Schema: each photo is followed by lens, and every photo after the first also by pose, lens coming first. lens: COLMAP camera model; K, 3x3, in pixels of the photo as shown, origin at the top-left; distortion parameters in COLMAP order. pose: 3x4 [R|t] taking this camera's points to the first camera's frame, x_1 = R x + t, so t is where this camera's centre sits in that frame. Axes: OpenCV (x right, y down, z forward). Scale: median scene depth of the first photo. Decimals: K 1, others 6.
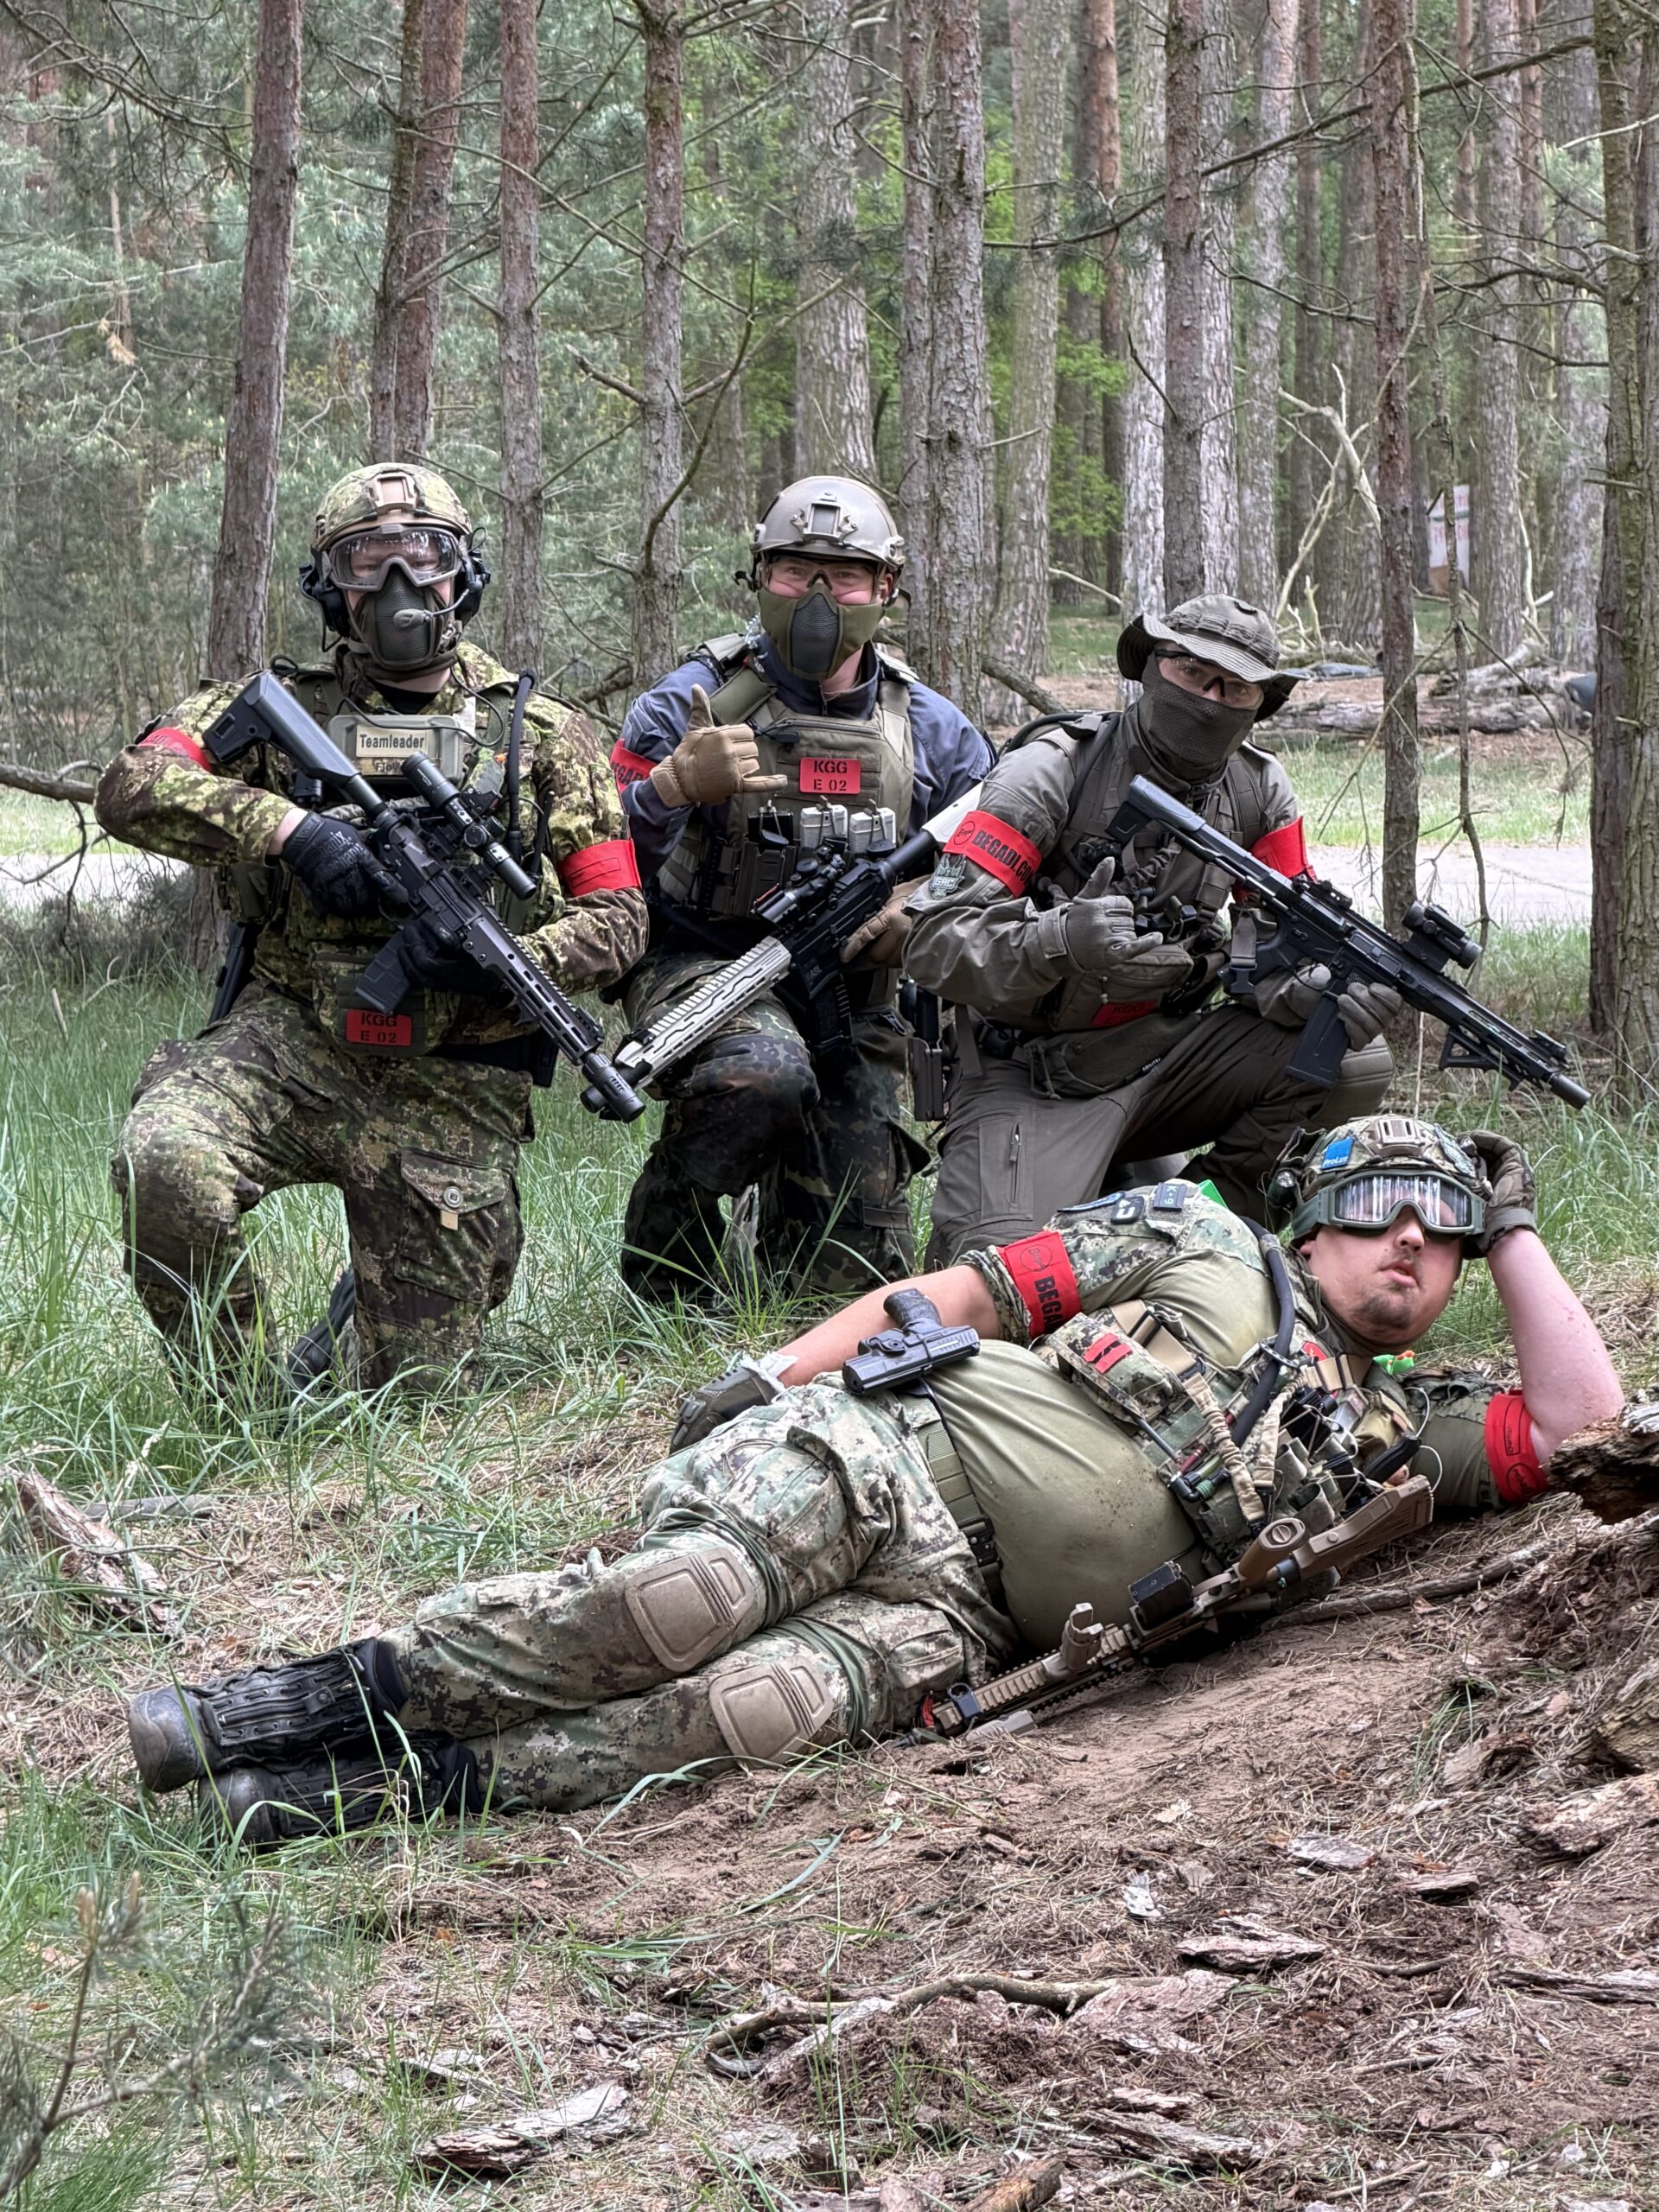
lens RADIAL K [[7878.0, 0, 824.2], [0, 7878.0, 1111.0], [0, 0, 1]] dist [1.734012, 0.000000]
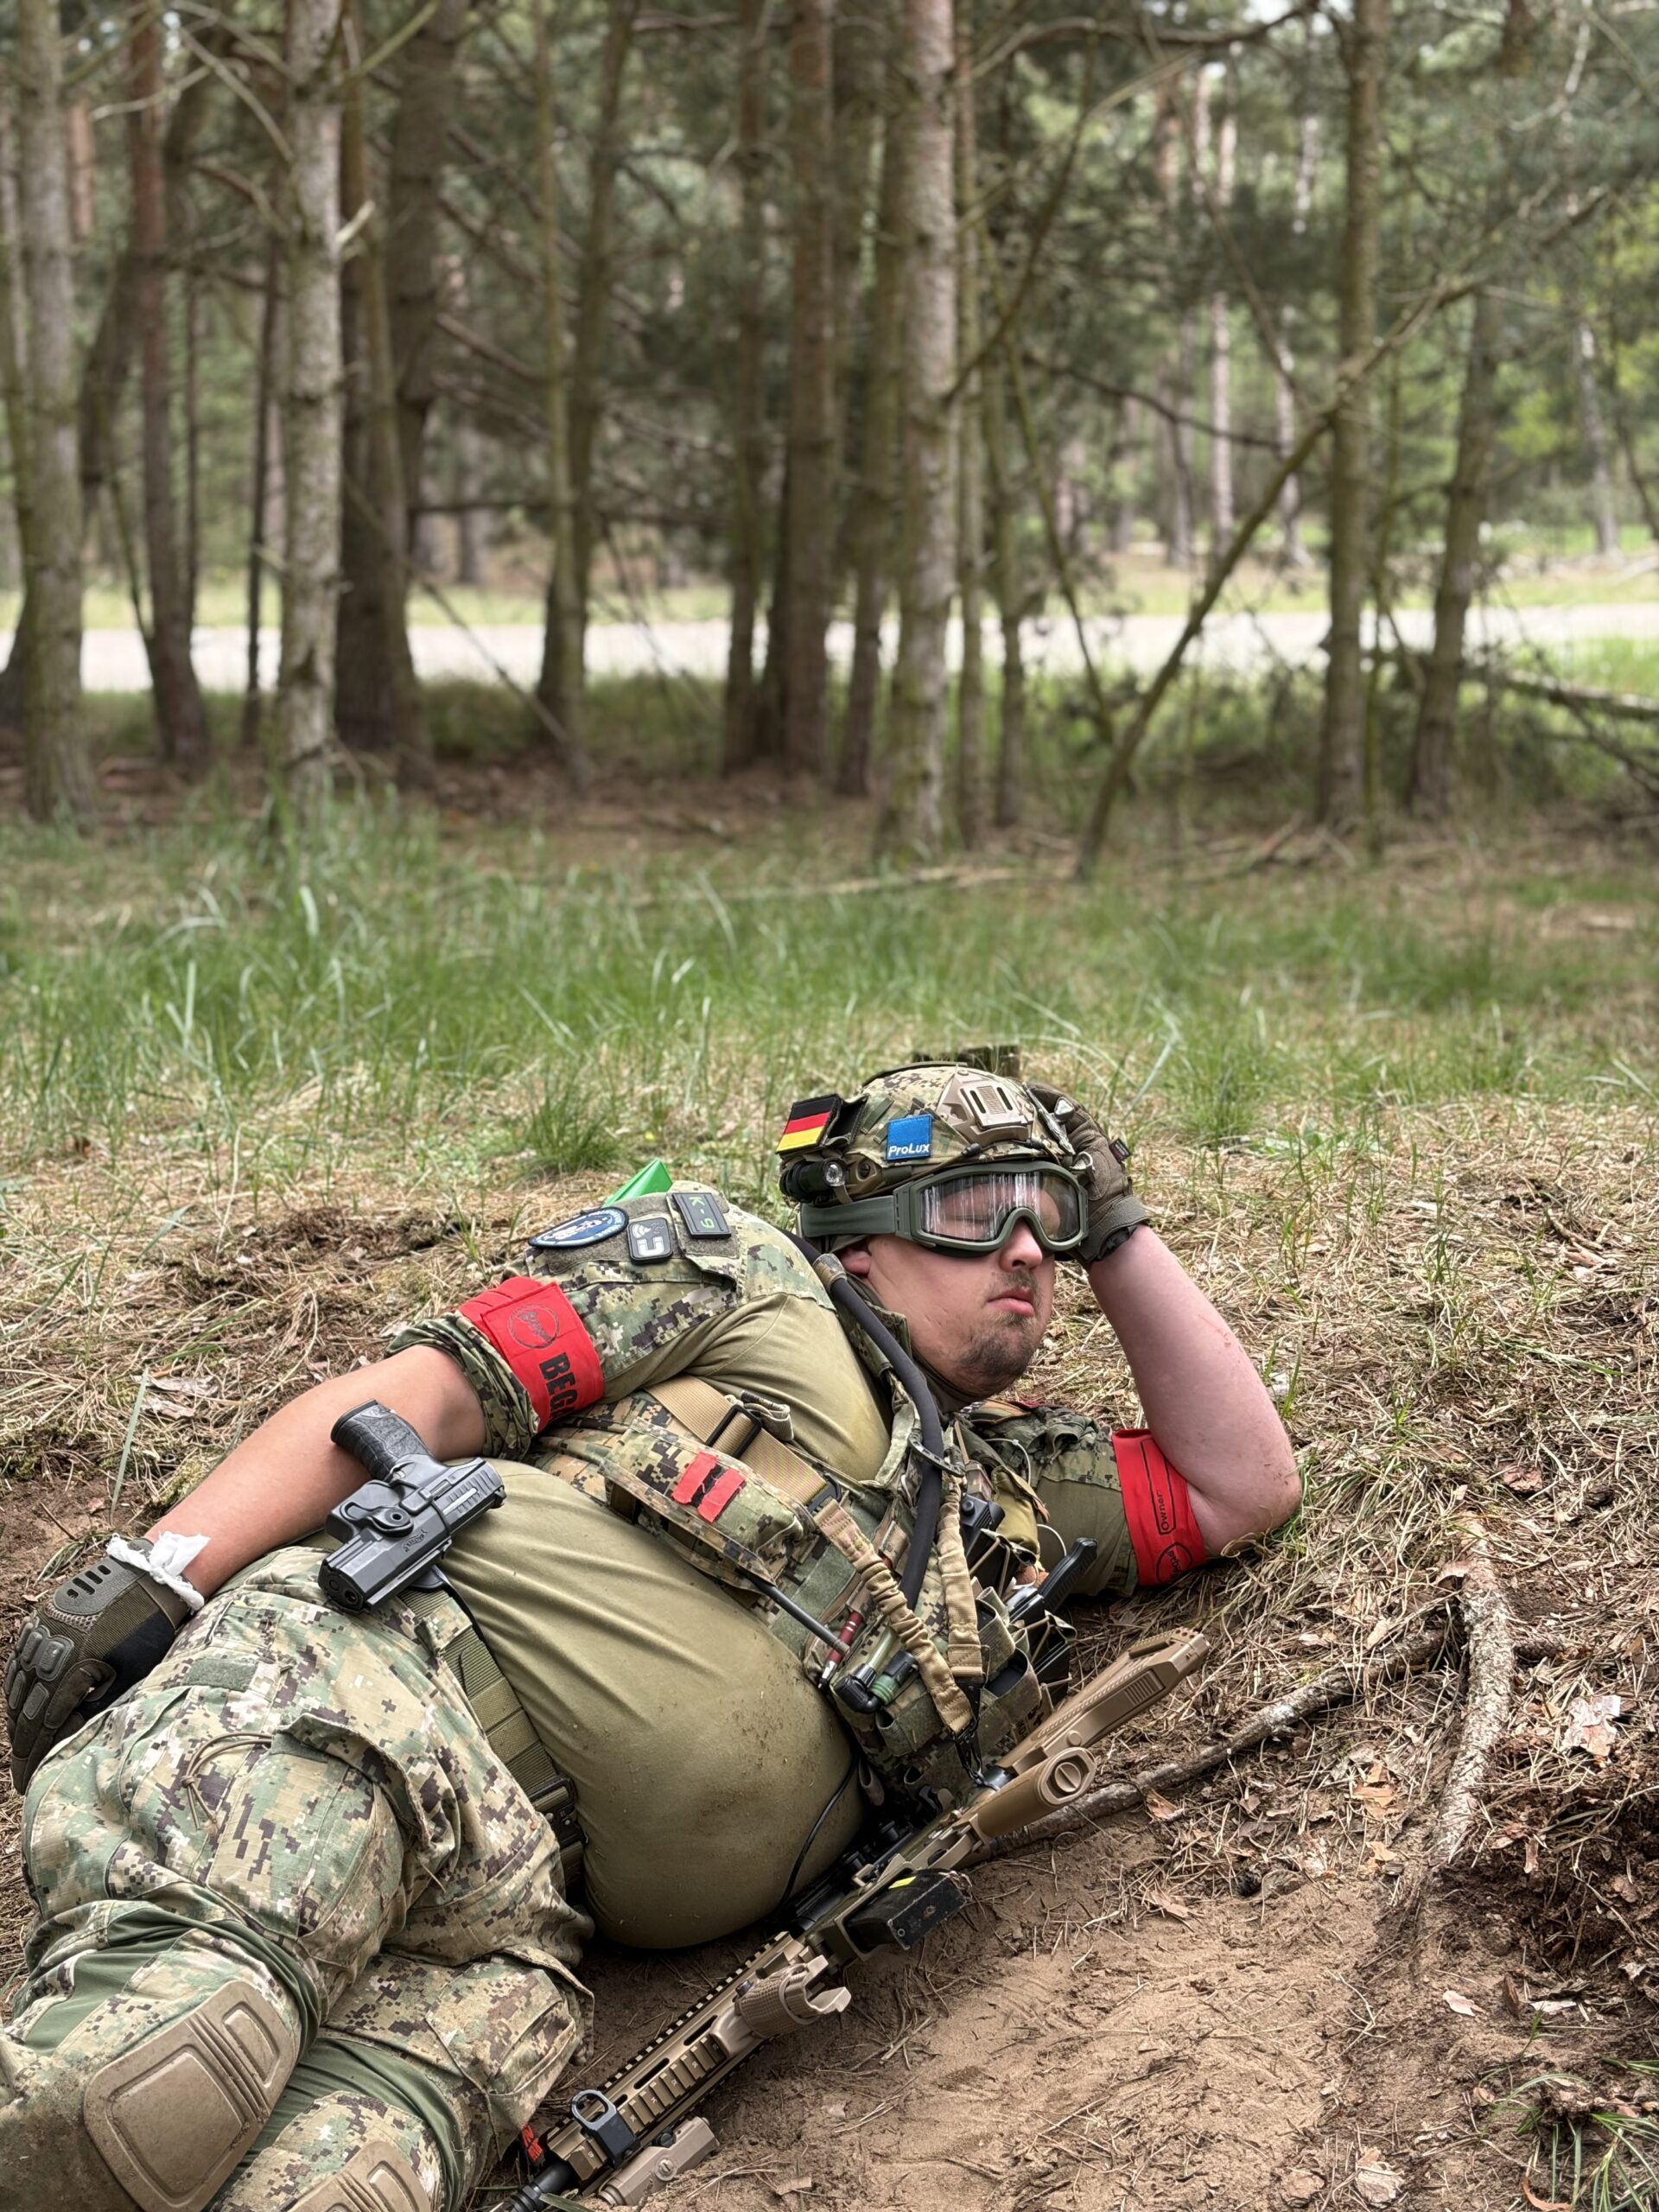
lens RADIAL K [[3387.5, 0, 814.9], [0, 3387.5, 1013.7], [0, 0, 1]] dist [0.173266, 0.000000]
pose [[0.904968, -0.061372, 0.421030, -0.073464], [0.024681, 0.995448, 0.092054, -0.034759], [-0.424763, -0.072915, 0.902364, 0.749010]]
